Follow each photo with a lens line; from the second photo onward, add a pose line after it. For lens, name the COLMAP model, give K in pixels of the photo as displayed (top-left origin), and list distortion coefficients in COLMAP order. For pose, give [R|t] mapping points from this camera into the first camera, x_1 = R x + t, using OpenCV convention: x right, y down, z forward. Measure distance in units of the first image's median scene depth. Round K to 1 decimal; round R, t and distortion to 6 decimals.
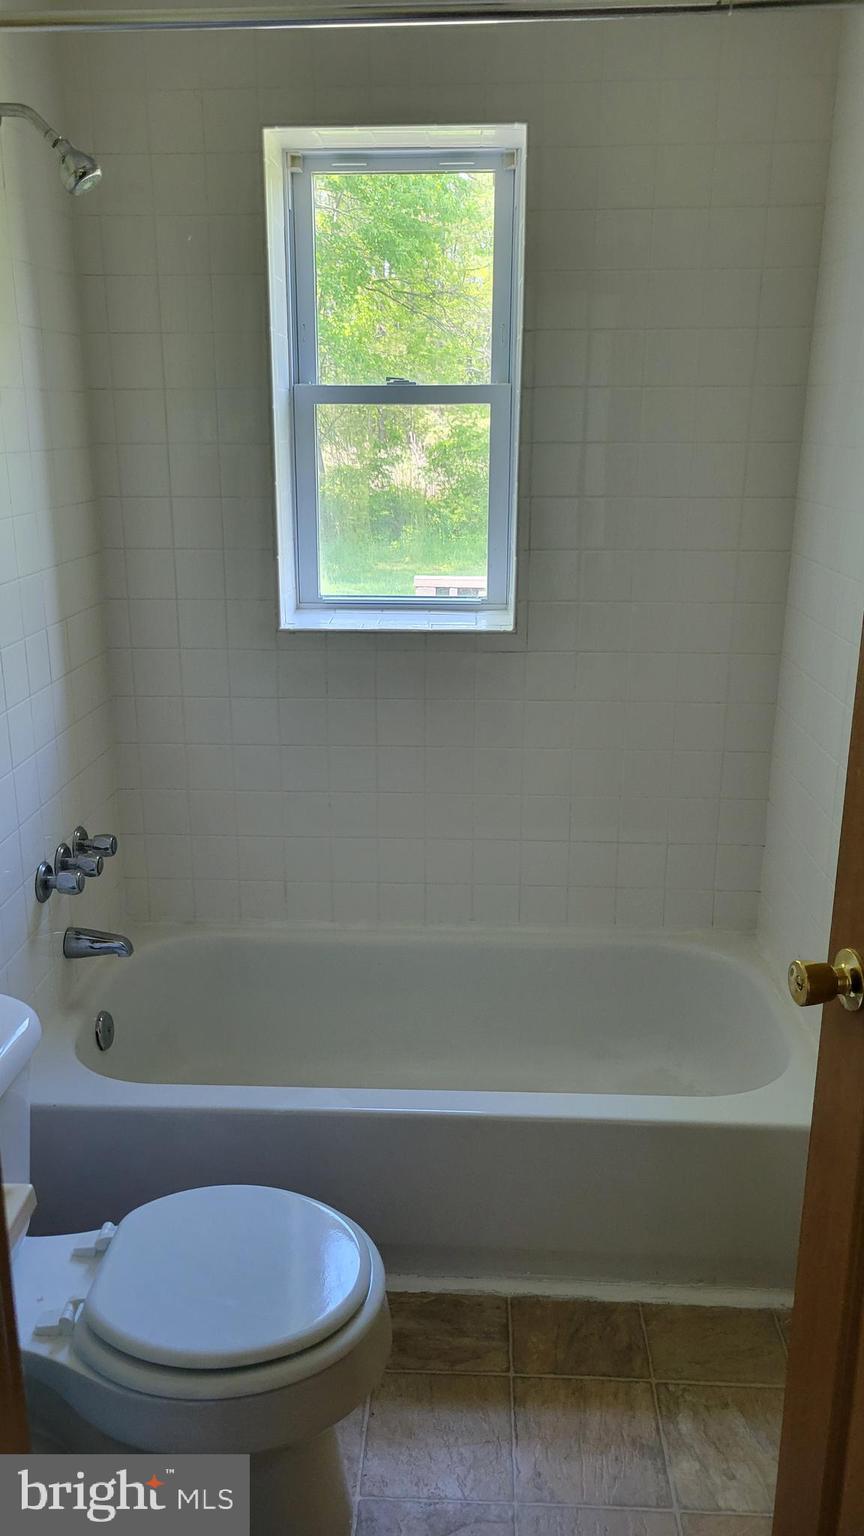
lens RADIAL K [[1156.8, 0, 432.0], [0, 1156.8, 768.0], [0, 0, 1]] dist [0.021864, 0.002919]
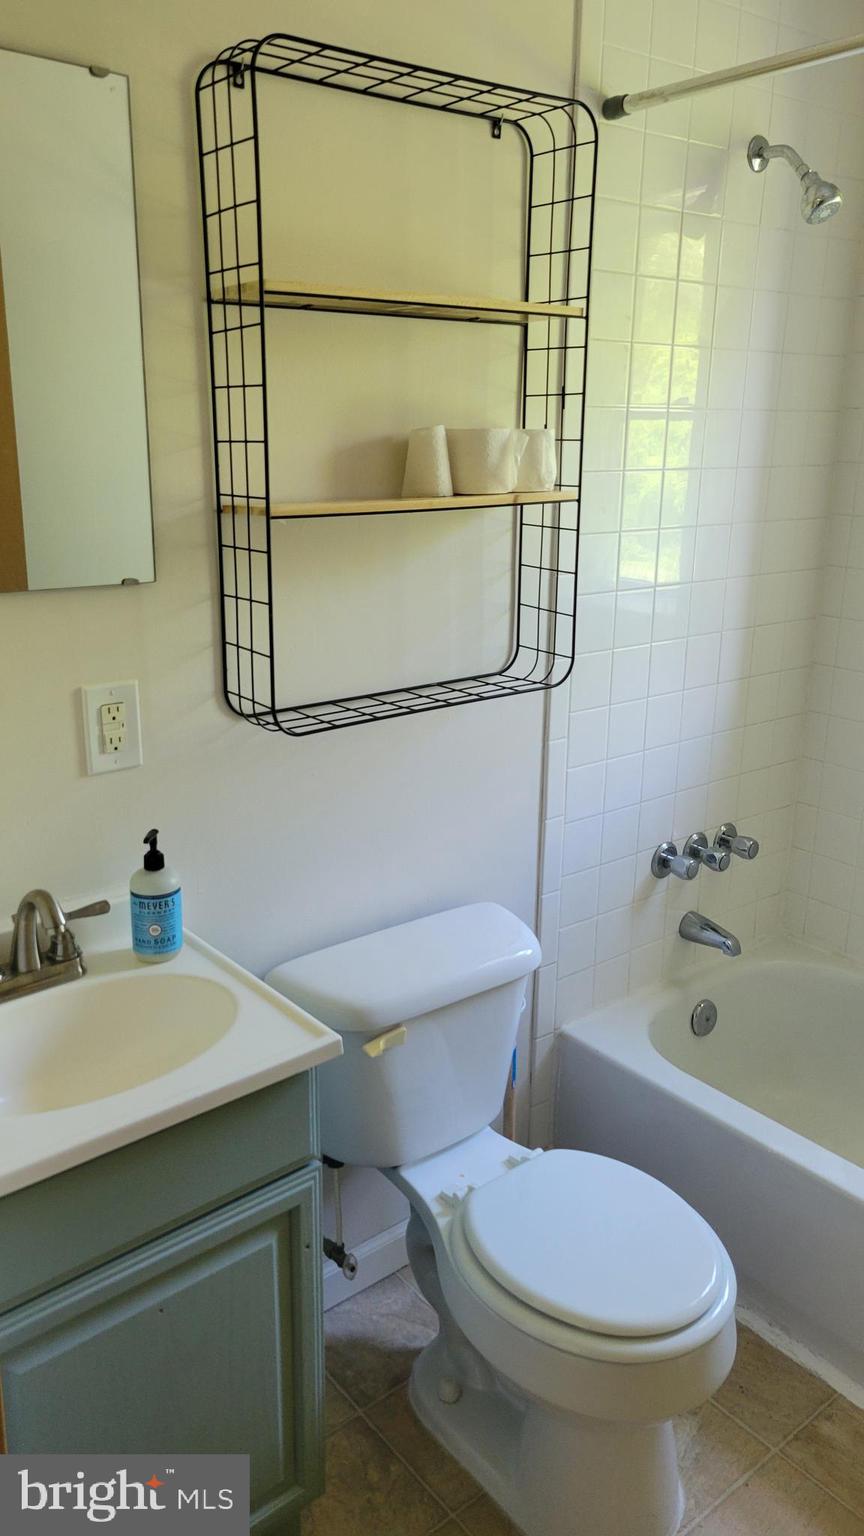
lens RADIAL K [[1156.8, 0, 432.0], [0, 1156.8, 768.0], [0, 0, 1]] dist [0.021864, 0.002919]
pose [[0.669568, 0.227517, -0.707046, 0.269251], [-0.236425, 0.967702, 0.087499, -0.028713], [0.704118, 0.108576, 0.701733, 0.074326]]
